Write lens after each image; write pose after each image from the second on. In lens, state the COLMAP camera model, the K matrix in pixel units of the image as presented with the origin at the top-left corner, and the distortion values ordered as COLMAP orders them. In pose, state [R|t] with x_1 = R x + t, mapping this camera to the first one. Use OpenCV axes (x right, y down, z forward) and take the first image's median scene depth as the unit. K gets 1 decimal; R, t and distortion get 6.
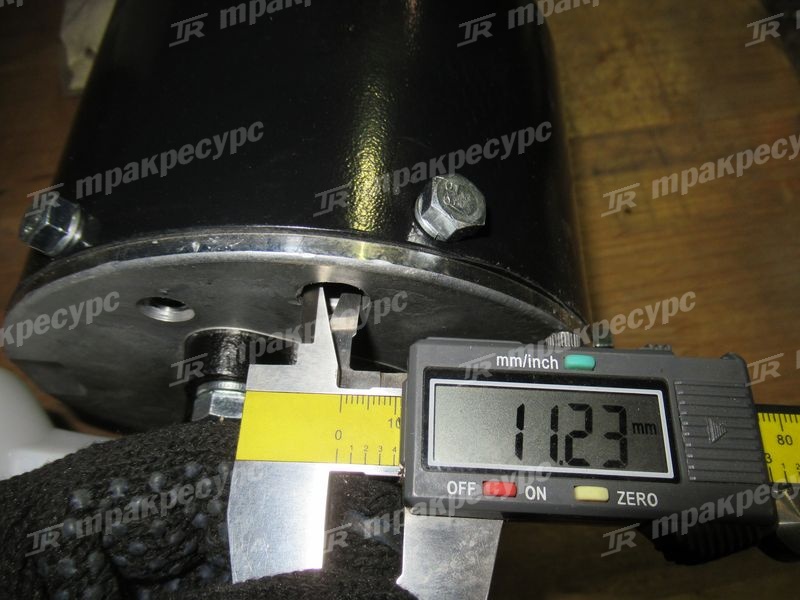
lens RADIAL K [[622.8, 0, 392.8], [0, 622.8, 292.3], [0, 0, 1]] dist [-0.001611, -0.023990]
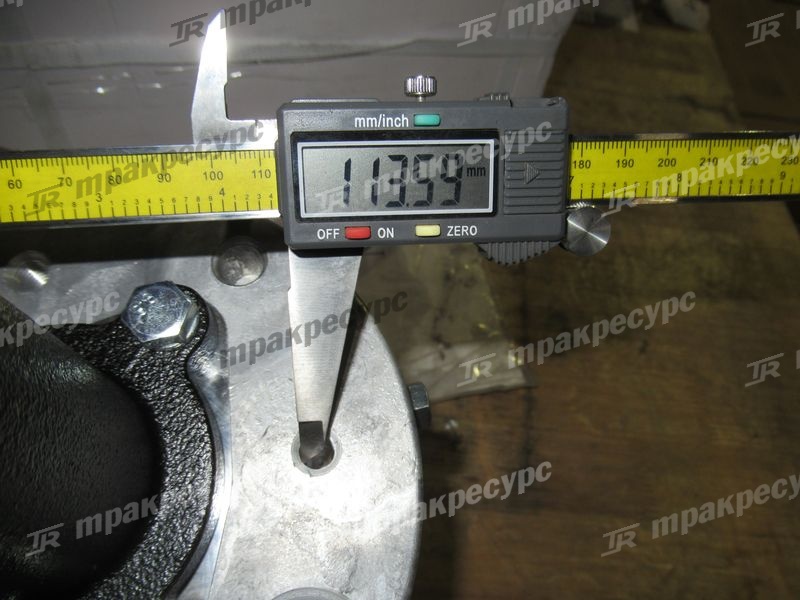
lens RADIAL K [[622.8, 0, 386.9], [0, 622.8, 297.3], [0, 0, 1]] dist [-0.001611, -0.023990]
pose [[0.992388, -0.093790, 0.079807, 0.110567], [0.019902, 0.761677, 0.647652, -0.399862], [-0.121530, -0.641134, 0.757746, -0.070029]]
